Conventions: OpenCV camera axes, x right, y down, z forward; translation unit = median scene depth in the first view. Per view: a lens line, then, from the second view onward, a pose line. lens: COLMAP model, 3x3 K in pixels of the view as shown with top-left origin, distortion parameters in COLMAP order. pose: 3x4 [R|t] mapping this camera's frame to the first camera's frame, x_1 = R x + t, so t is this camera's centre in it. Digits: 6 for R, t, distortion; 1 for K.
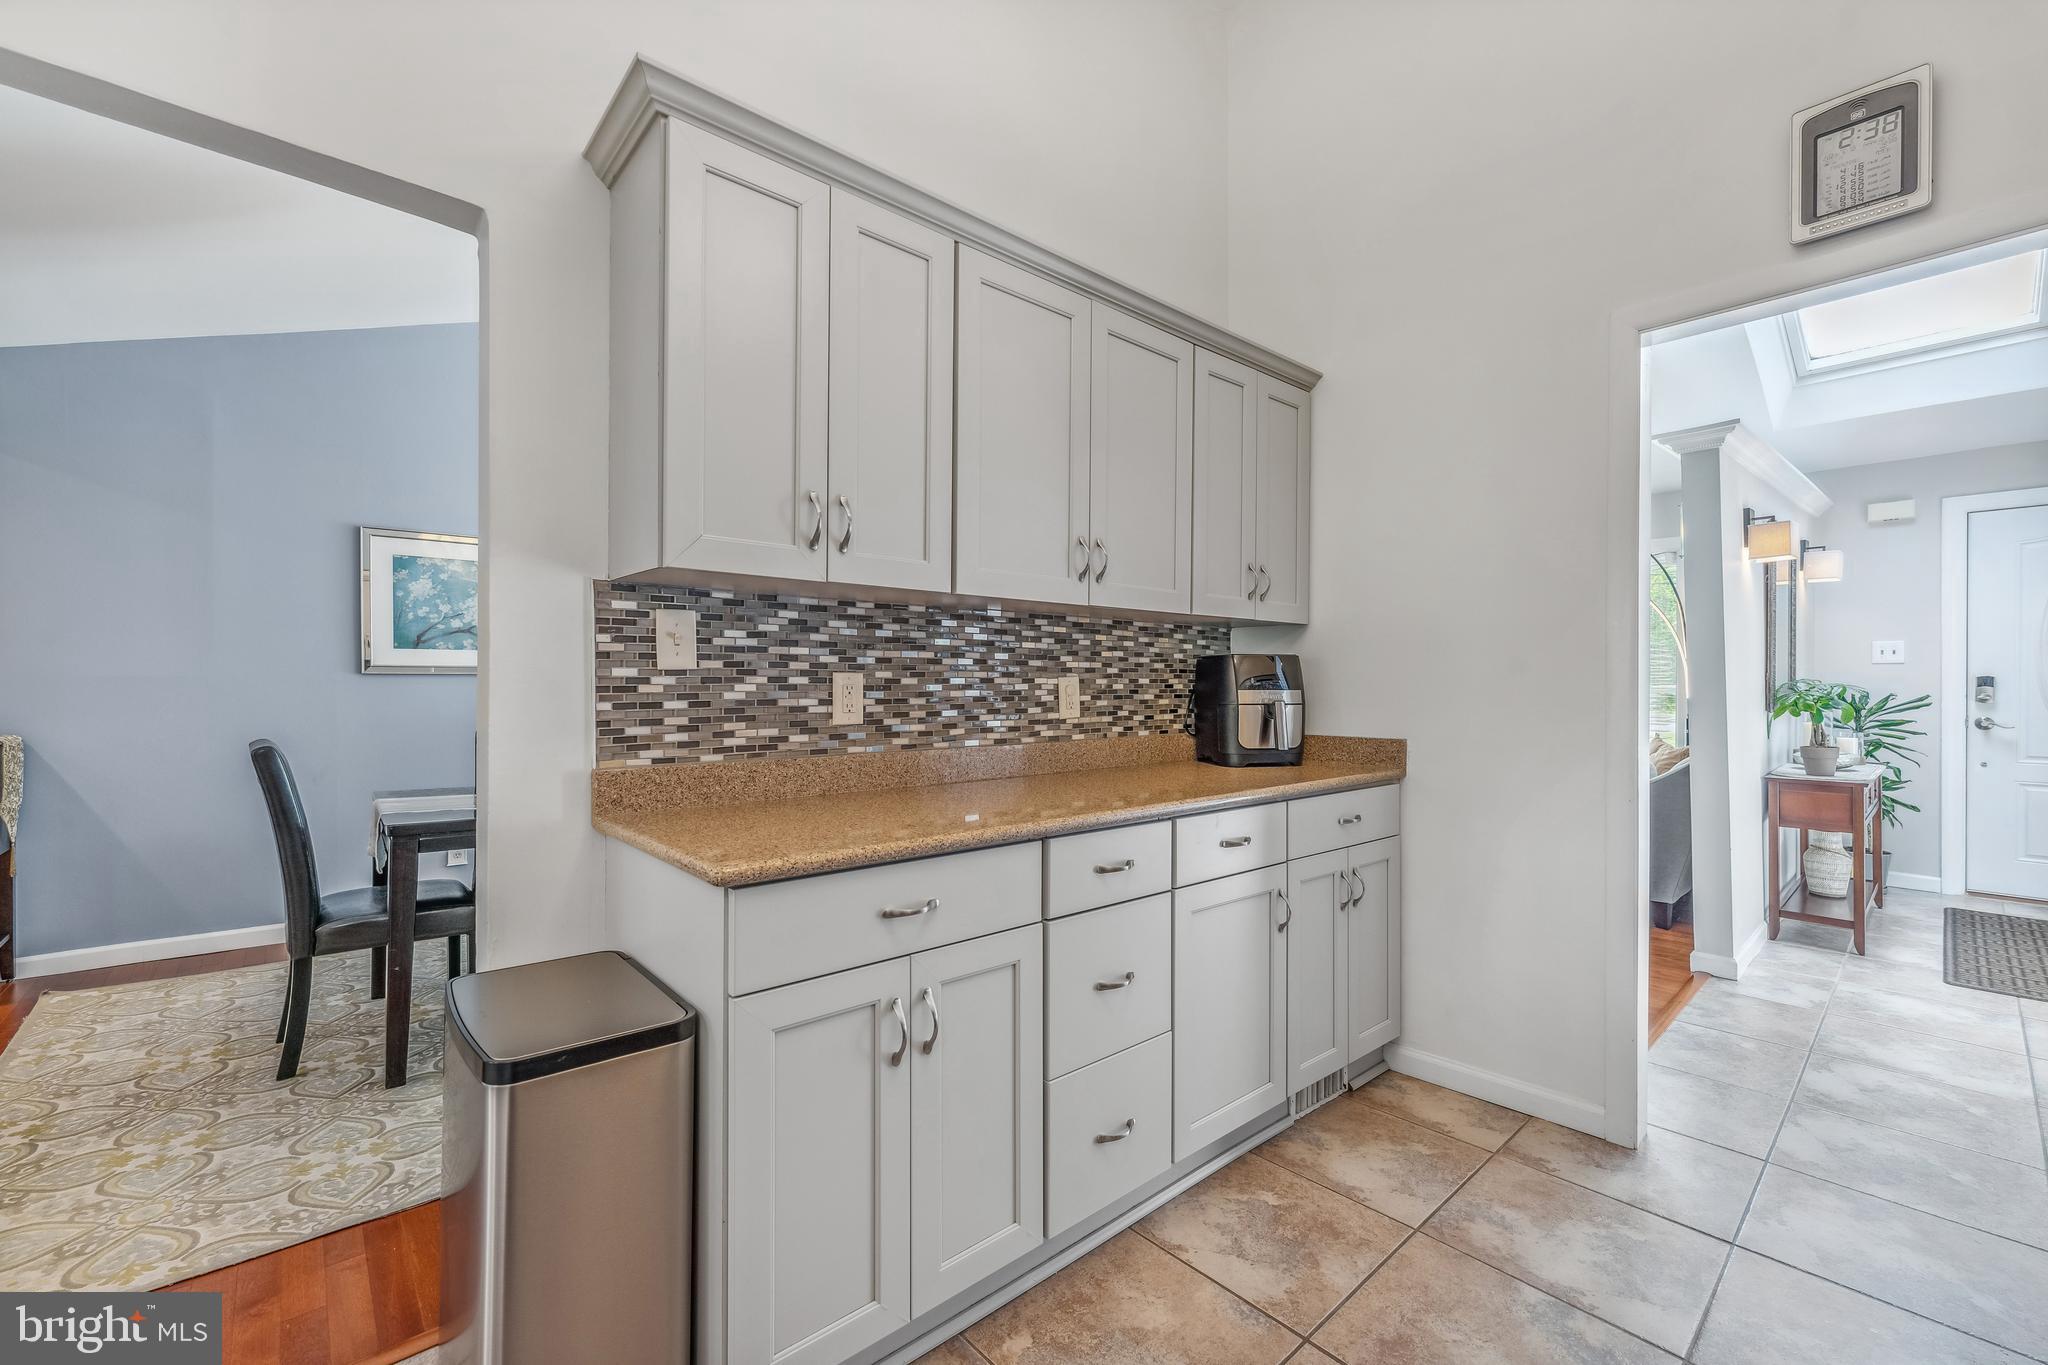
lens RADIAL K [[833.5, 0, 1015.9], [0, 833.5, 688.2], [0, 0, 1]] dist [-0.001527, -0.000569]
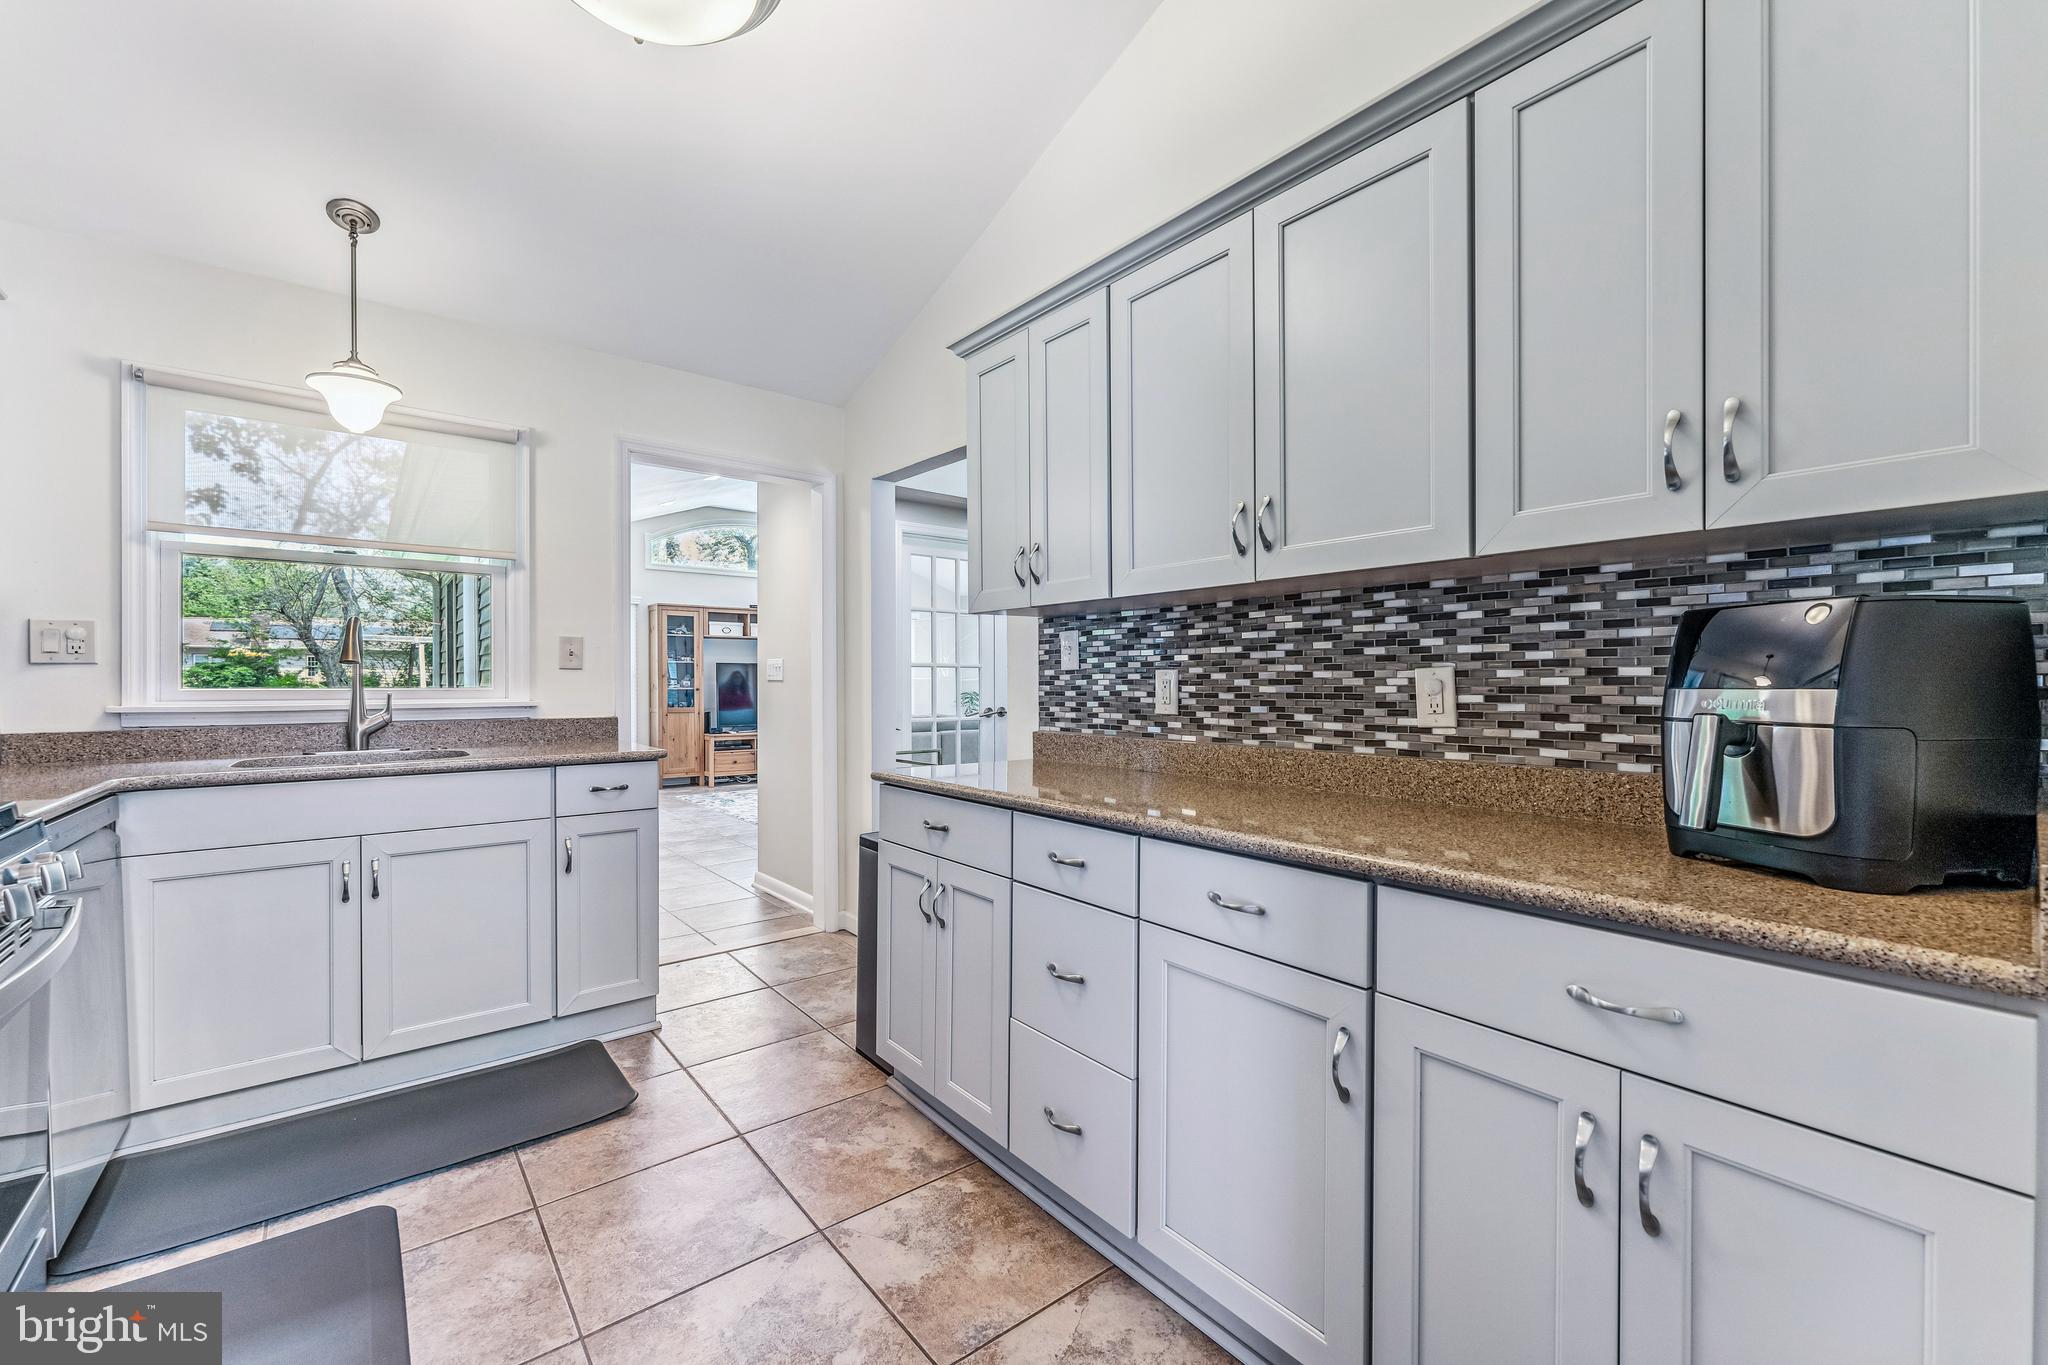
lens RADIAL K [[833.5, 0, 1005.8], [0, 833.5, 681.4], [0, 0, 1]] dist [-0.001527, -0.000569]
pose [[-0.055010, 0.002394, -0.998483, 0.891628], [0.001164, 0.999997, 0.002334, -0.004570], [0.998485, -0.001034, -0.055013, 0.777275]]
